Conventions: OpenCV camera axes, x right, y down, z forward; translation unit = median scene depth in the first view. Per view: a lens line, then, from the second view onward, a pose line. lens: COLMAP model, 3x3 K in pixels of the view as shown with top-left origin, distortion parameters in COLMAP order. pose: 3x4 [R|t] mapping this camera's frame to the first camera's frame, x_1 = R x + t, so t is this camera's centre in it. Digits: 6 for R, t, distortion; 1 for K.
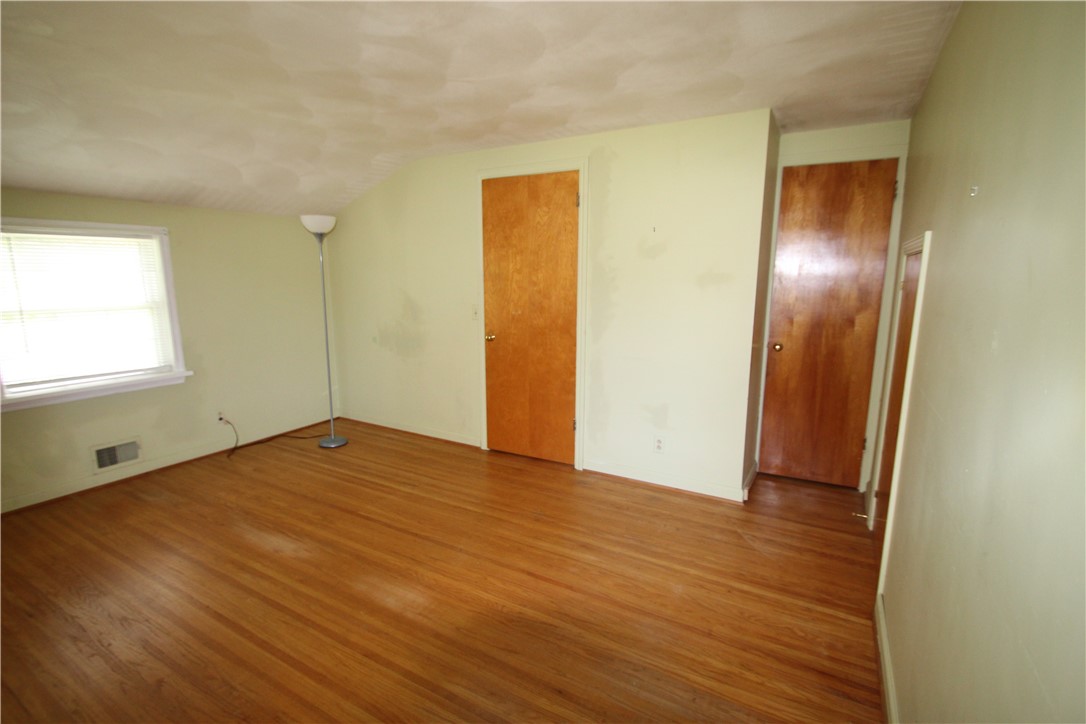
lens RADIAL K [[507.4, 0, 542.9], [0, 507.4, 362.2], [0, 0, 1]] dist [0.005663, -0.013546]
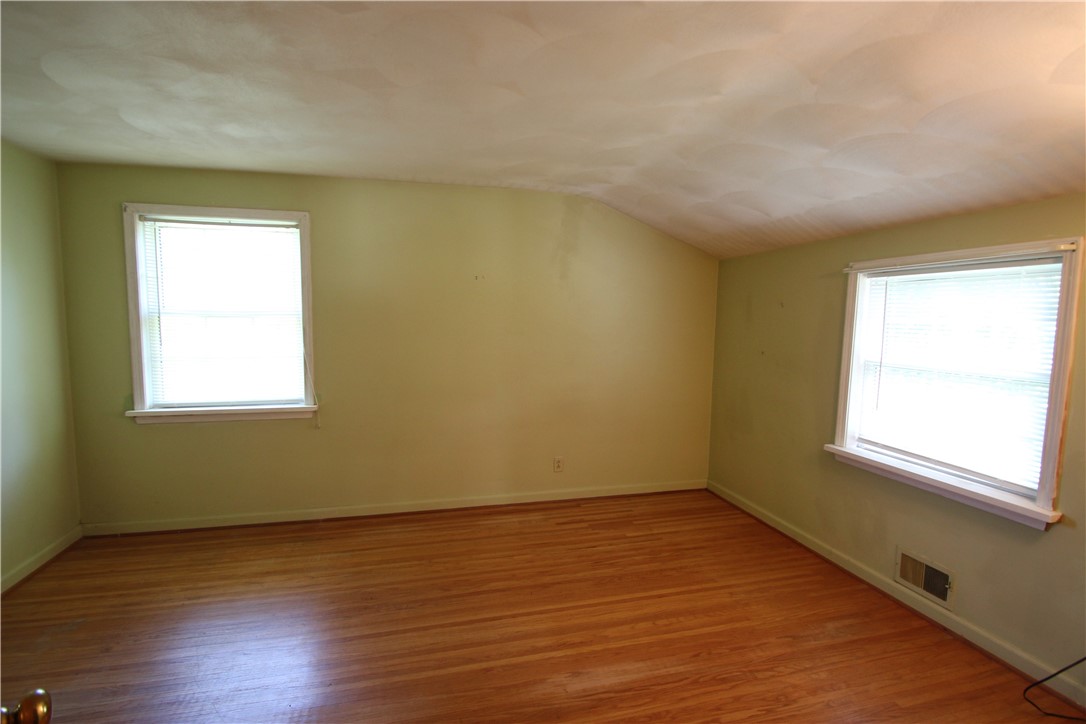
lens RADIAL K [[507.4, 0, 542.2], [0, 507.4, 363.3], [0, 0, 1]] dist [0.005663, -0.013546]
pose [[-0.717663, 0.048839, -0.694676, 0.024902], [-0.137417, 0.967992, 0.210018, -0.211105], [0.682698, 0.246183, -0.687981, 1.213349]]
